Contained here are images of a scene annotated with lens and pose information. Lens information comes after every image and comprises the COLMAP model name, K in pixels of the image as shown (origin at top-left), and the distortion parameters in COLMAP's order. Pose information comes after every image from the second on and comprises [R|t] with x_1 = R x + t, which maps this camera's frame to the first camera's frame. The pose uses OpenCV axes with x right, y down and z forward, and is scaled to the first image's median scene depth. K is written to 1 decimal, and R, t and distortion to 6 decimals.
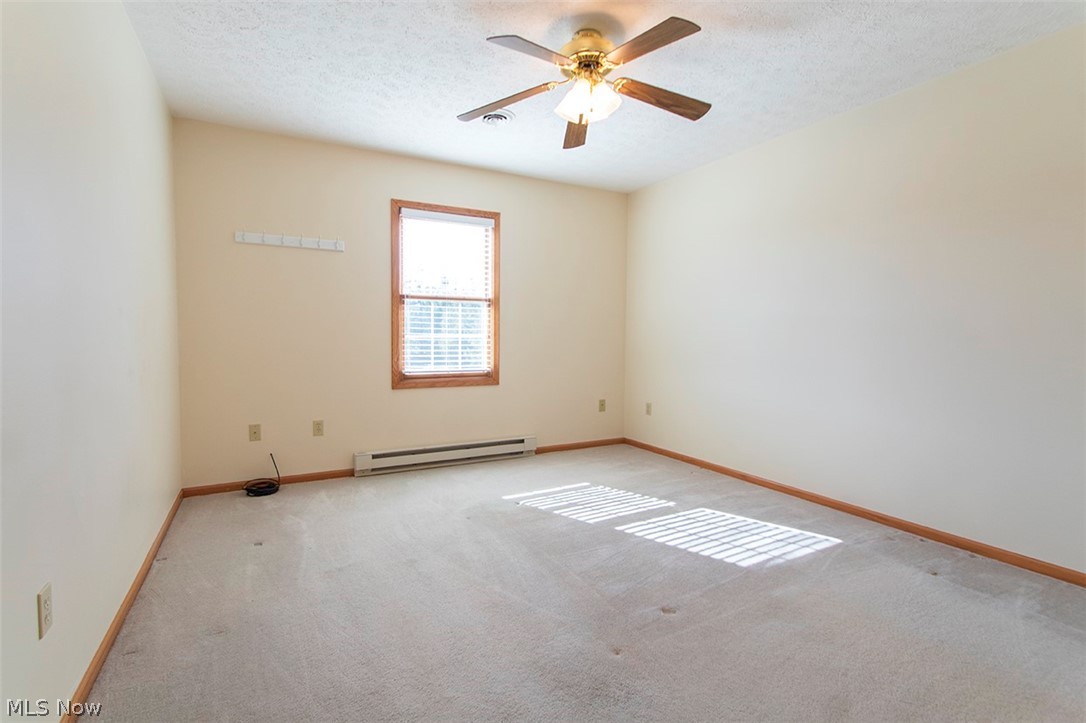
lens RADIAL K [[507.7, 0, 542.3], [0, 507.7, 354.5], [0, 0, 1]] dist [-0.000101, -0.000332]
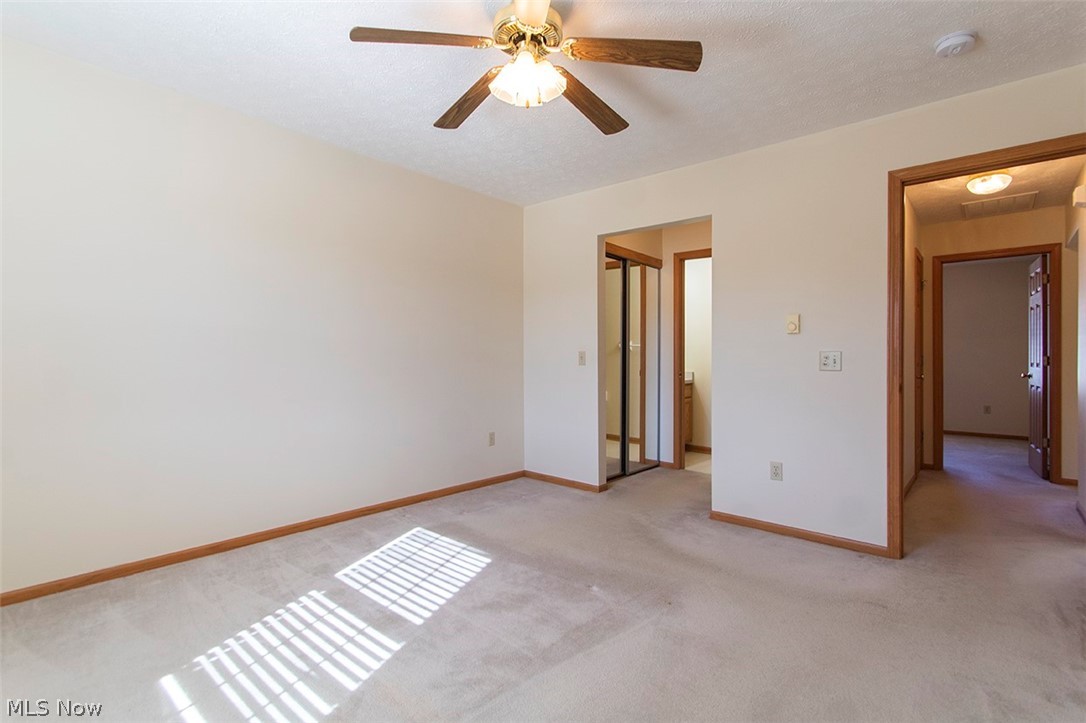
lens RADIAL K [[507.7, 0, 542.3], [0, 507.7, 354.5], [0, 0, 1]] dist [-0.000101, -0.000332]
pose [[-0.333670, -0.004410, 0.942680, -0.549815], [0.040030, 0.999021, 0.018843, -0.035180], [-0.941840, 0.044023, -0.333167, 1.015063]]
